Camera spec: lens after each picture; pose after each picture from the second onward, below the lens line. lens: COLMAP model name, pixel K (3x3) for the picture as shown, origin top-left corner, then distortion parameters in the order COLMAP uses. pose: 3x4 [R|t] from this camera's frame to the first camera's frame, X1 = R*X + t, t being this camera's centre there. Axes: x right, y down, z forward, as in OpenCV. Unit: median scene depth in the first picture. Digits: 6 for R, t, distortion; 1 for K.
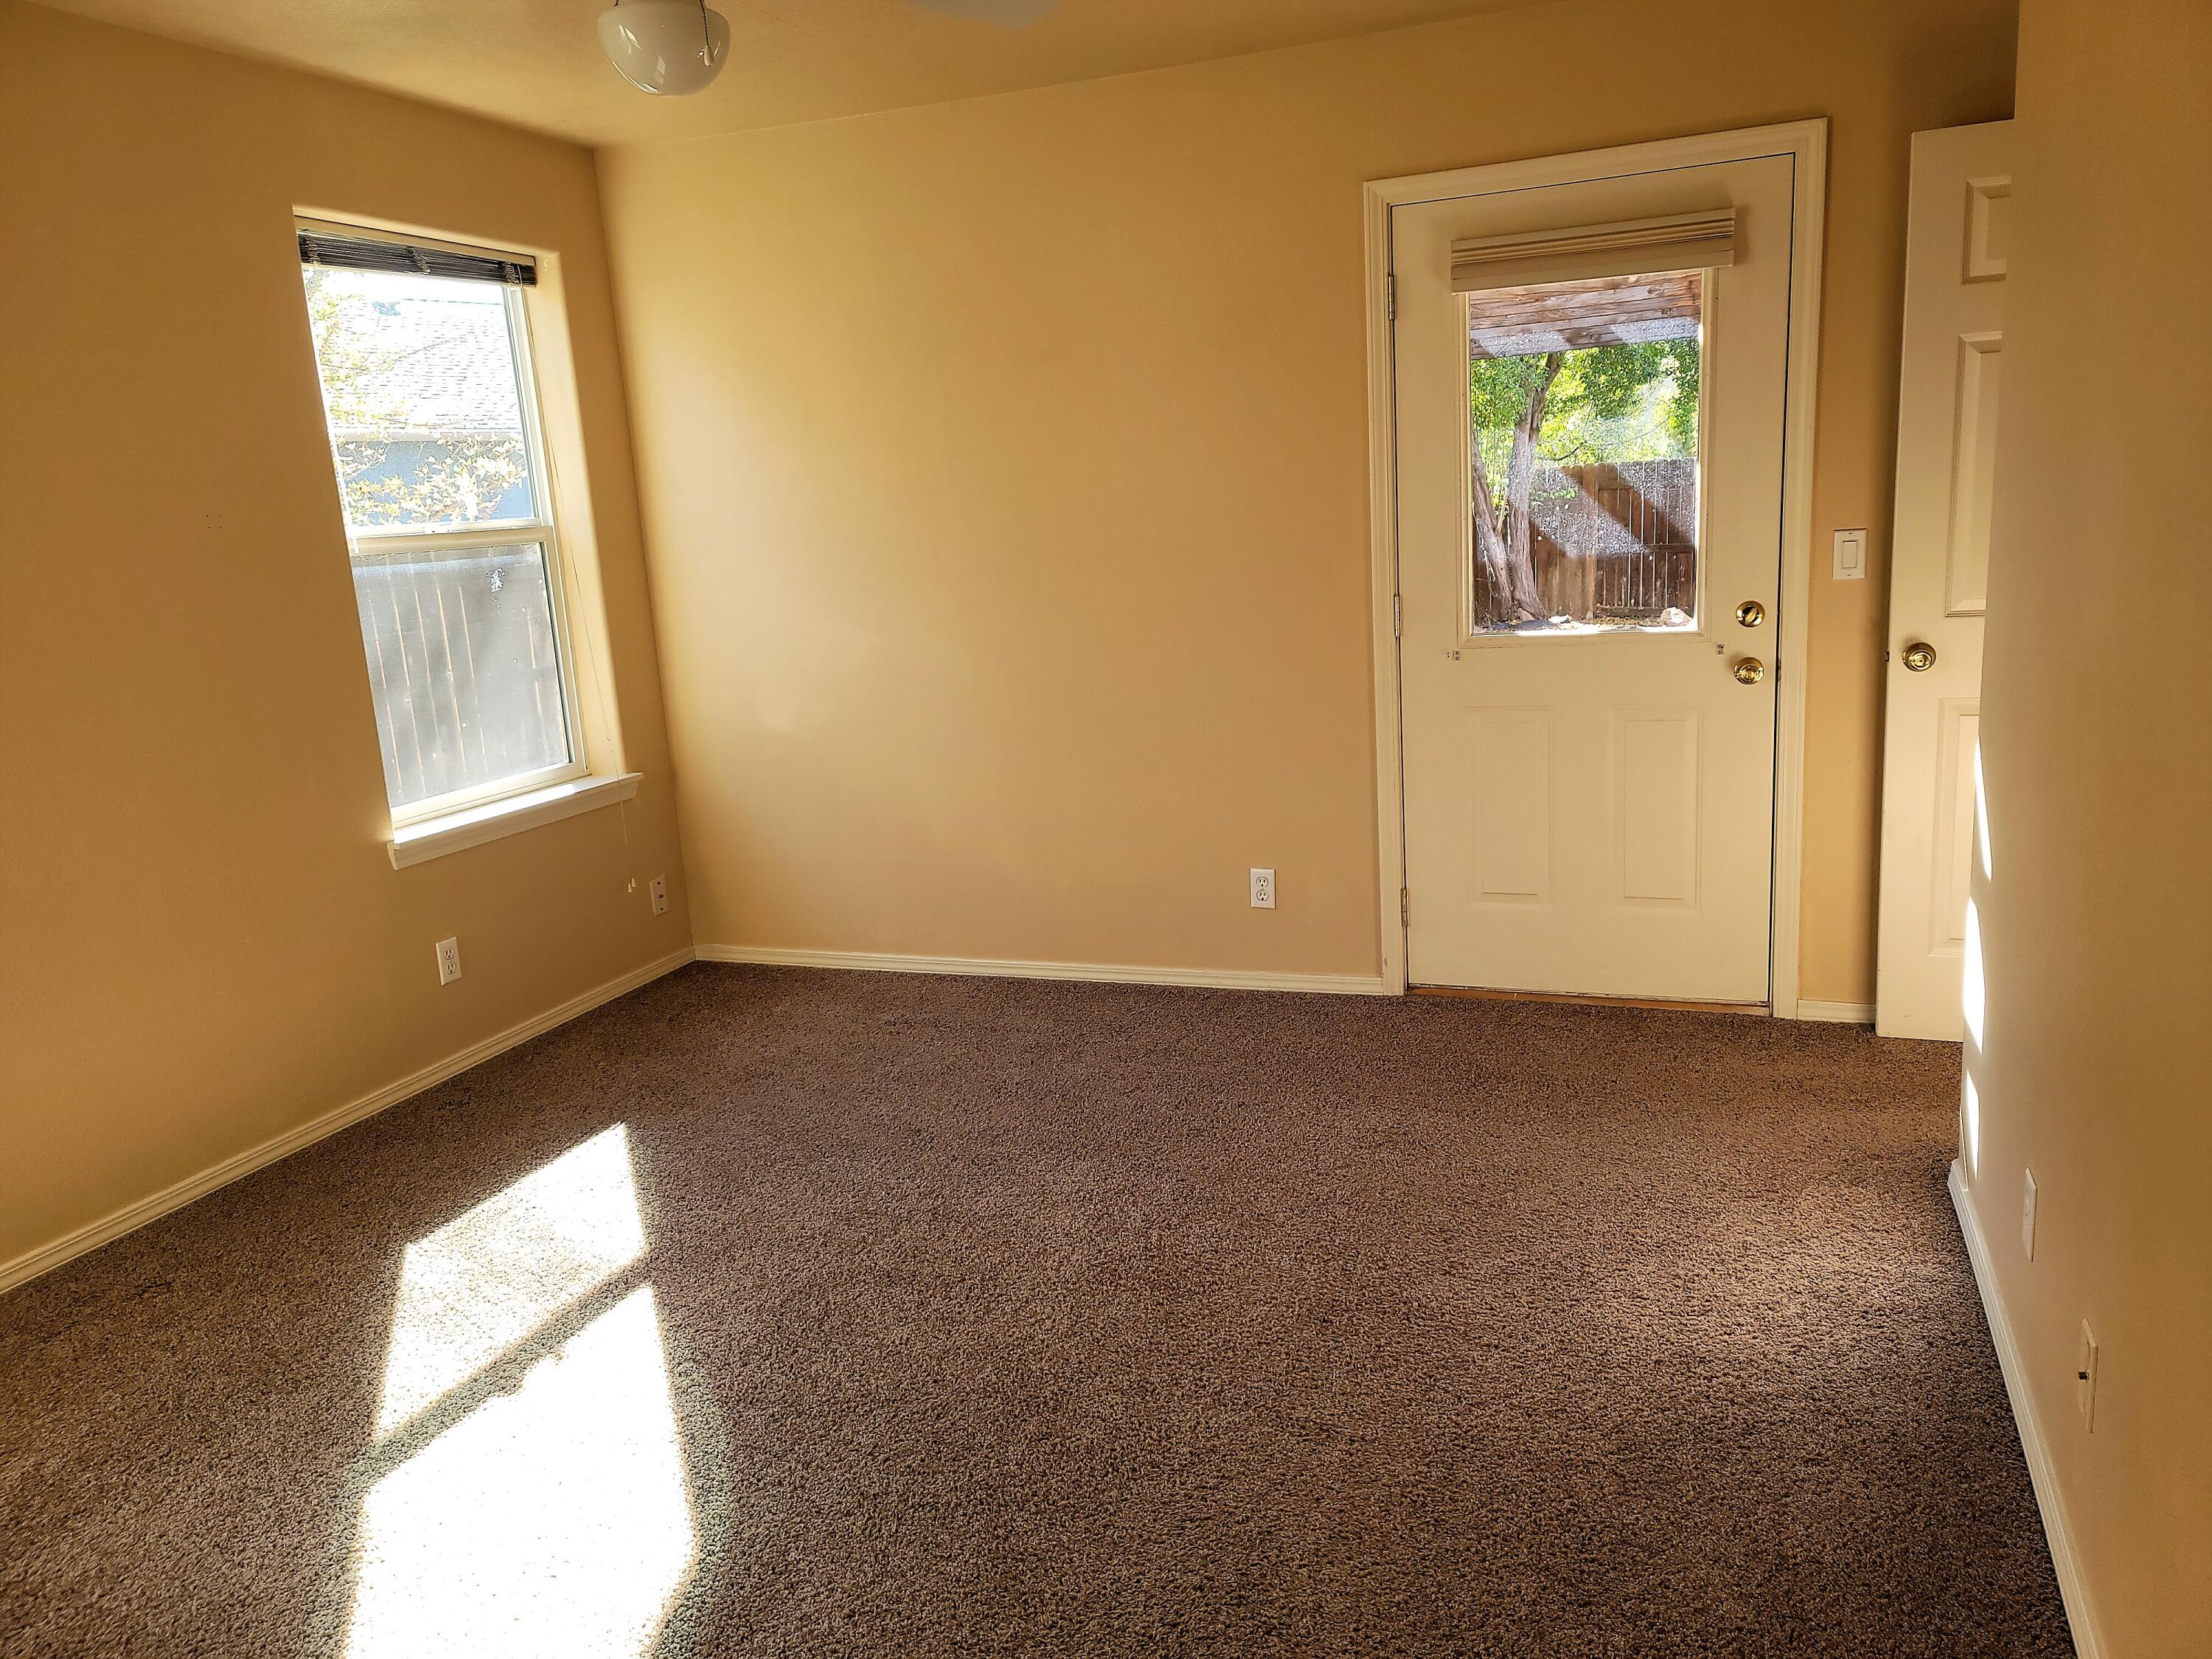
lens RADIAL K [[1614.3, 0, 1105.0], [0, 1614.3, 833.5], [0, 0, 1]] dist [0.035885, -0.000985]
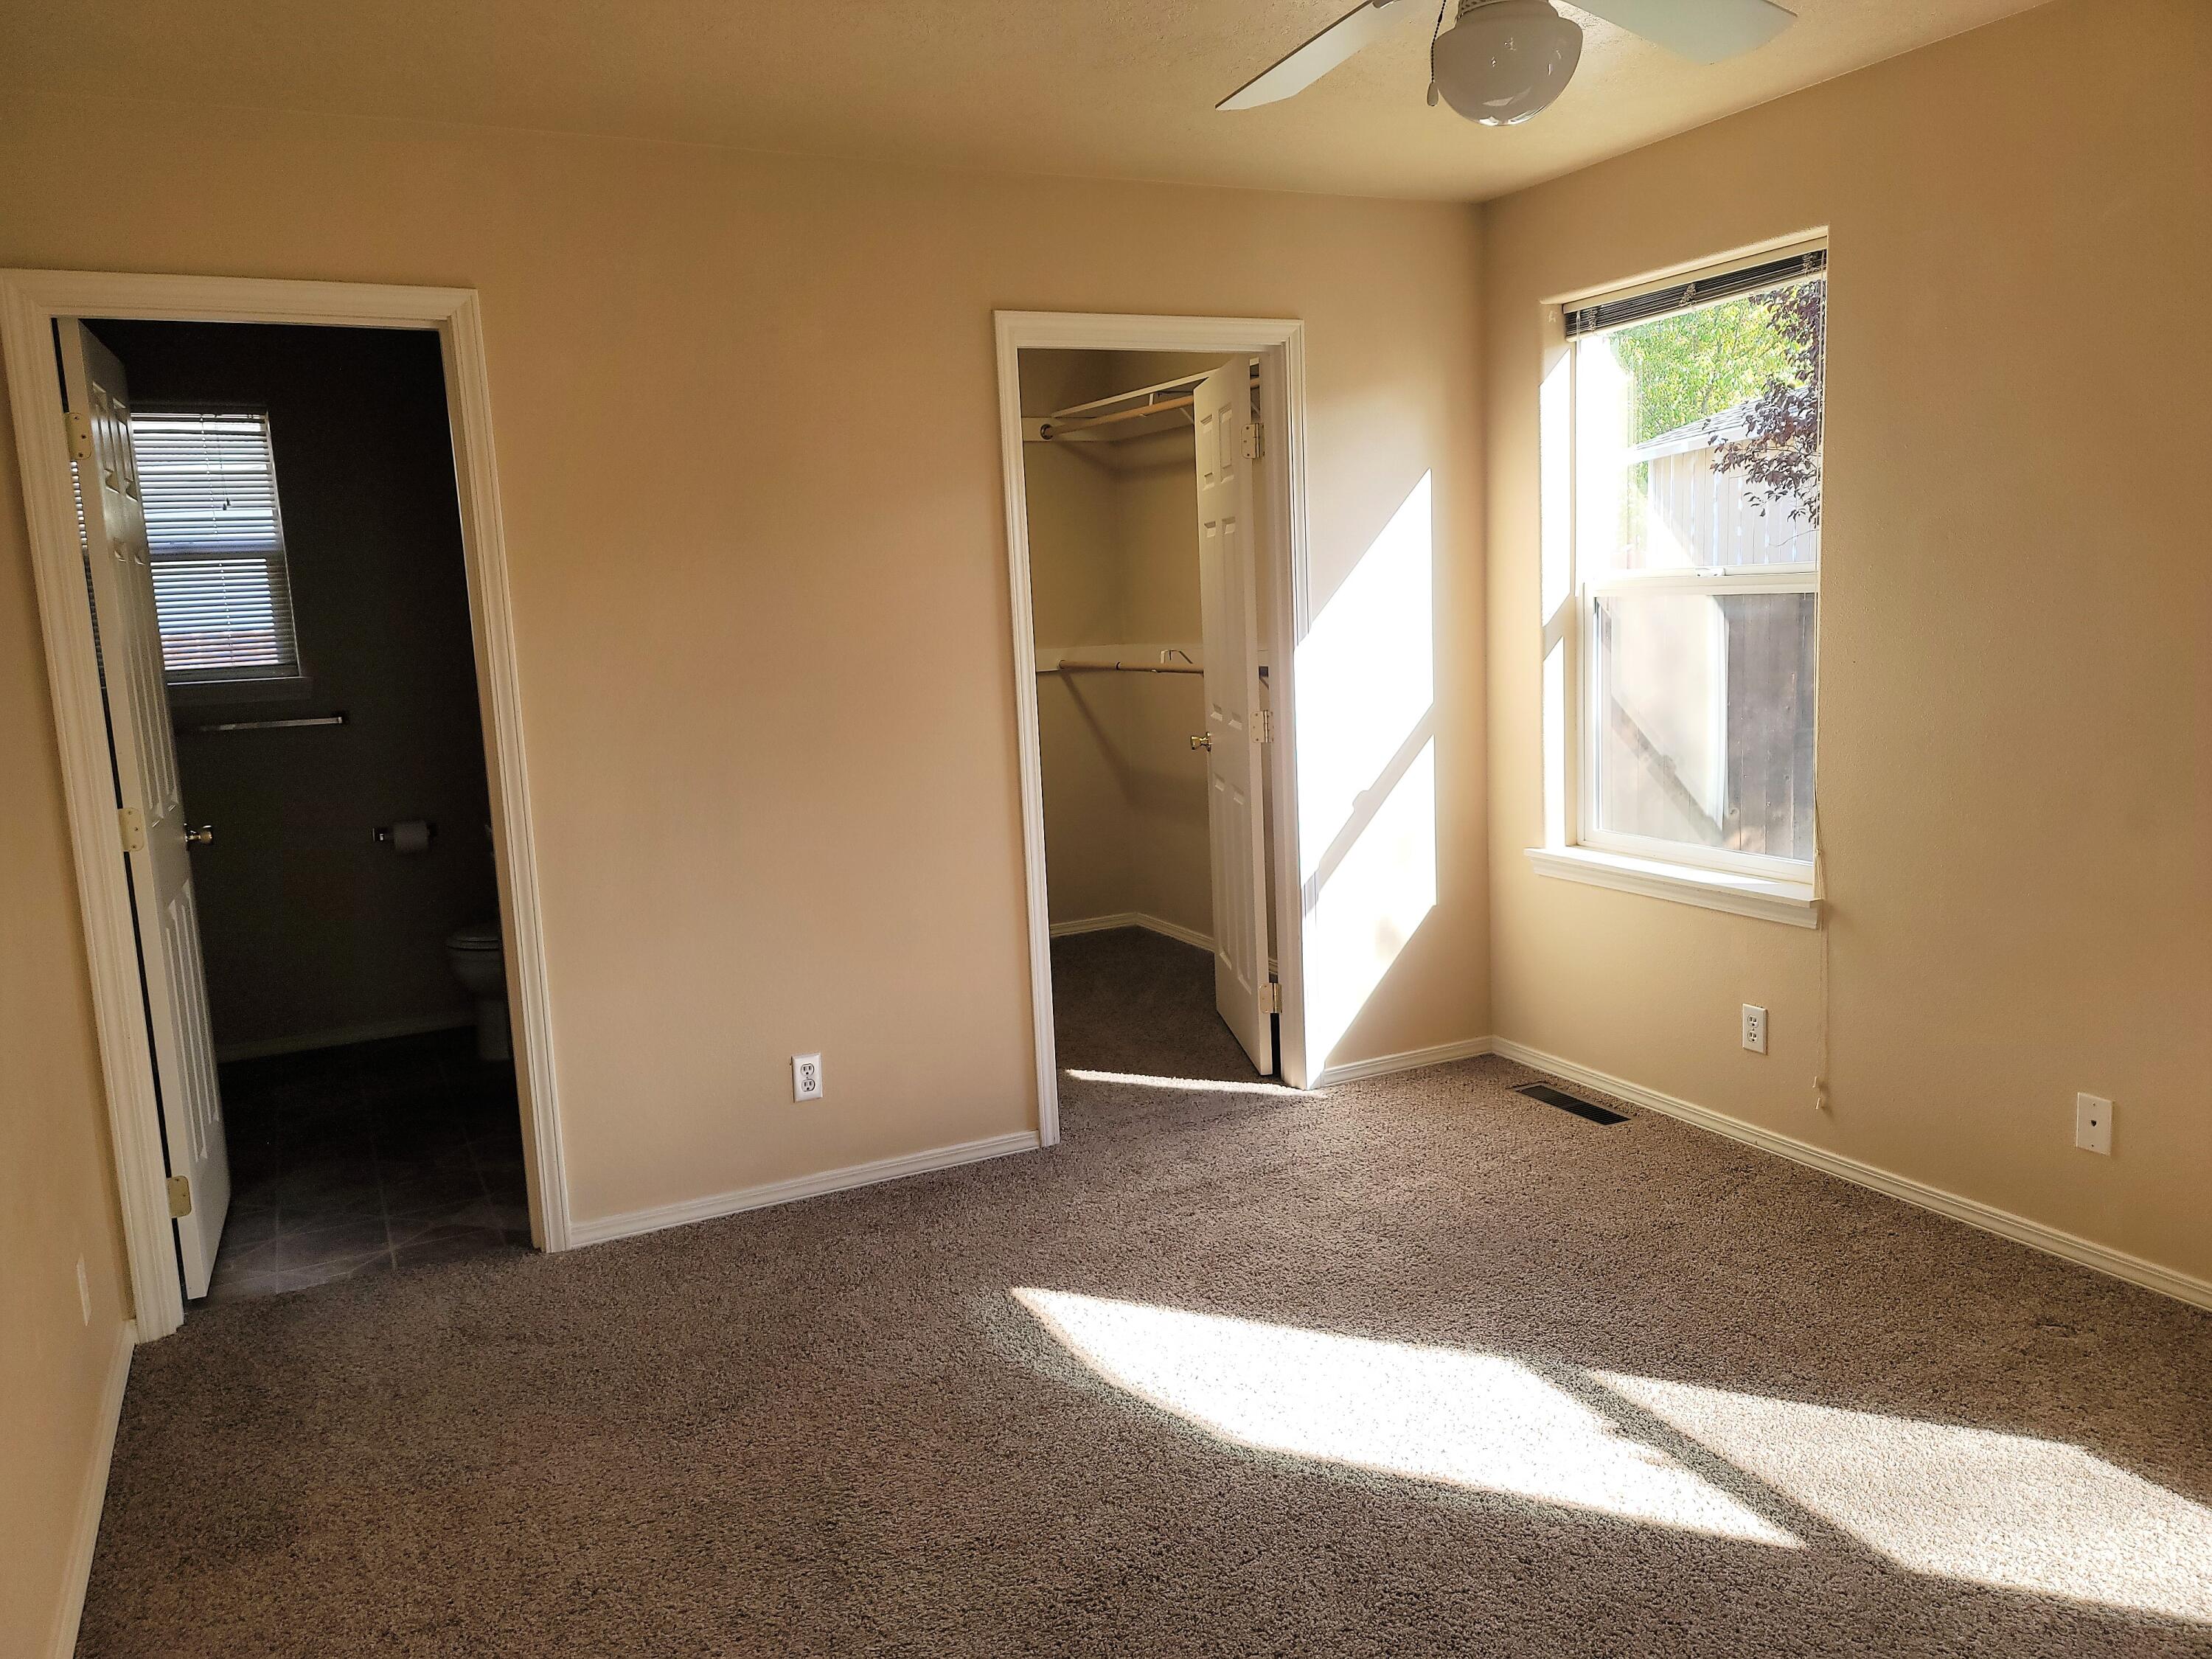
lens RADIAL K [[1614.3, 0, 1106.6], [0, 1614.3, 824.3], [0, 0, 1]] dist [0.035885, -0.000985]
pose [[-0.670579, 0.197595, -0.715038, 0.473687], [-0.077737, 0.939850, 0.332623, -0.308614], [0.737753, 0.278635, -0.614884, 1.251426]]
